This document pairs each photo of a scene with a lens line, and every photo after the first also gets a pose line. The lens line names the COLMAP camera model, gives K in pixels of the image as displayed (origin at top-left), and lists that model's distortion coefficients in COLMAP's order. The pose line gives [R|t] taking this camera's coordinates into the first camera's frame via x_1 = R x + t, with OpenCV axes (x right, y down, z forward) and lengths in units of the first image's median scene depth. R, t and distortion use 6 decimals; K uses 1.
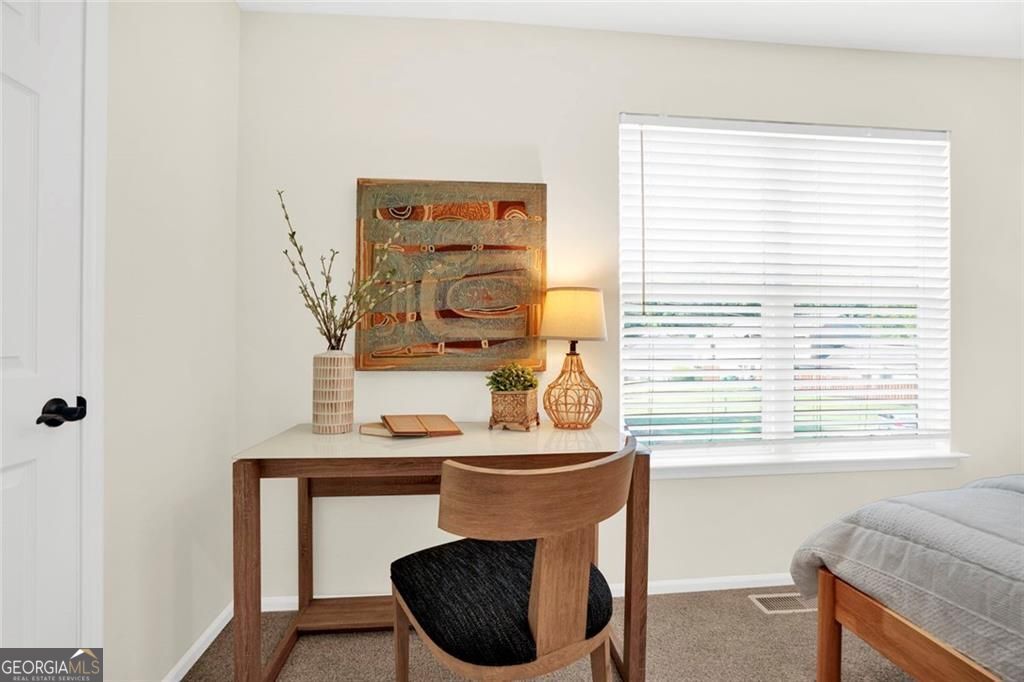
lens RADIAL K [[466.5, 0, 512.0], [0, 466.5, 341.0], [0, 0, 1]] dist [0.001131, 0.000278]
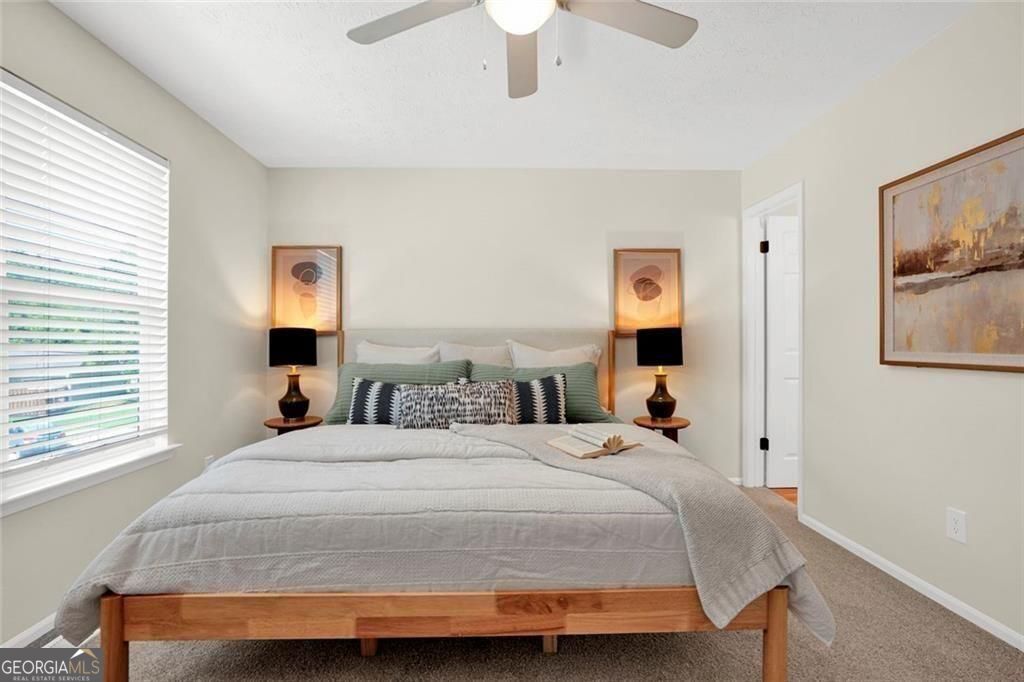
lens RADIAL K [[466.5, 0, 512.0], [0, 466.5, 341.0], [0, 0, 1]] dist [0.001131, 0.000278]
pose [[0.086345, 0.012889, 0.996182, -0.195950], [-0.003431, 0.999914, -0.012640, -0.003570], [-0.996259, -0.002327, 0.086382, 0.135429]]
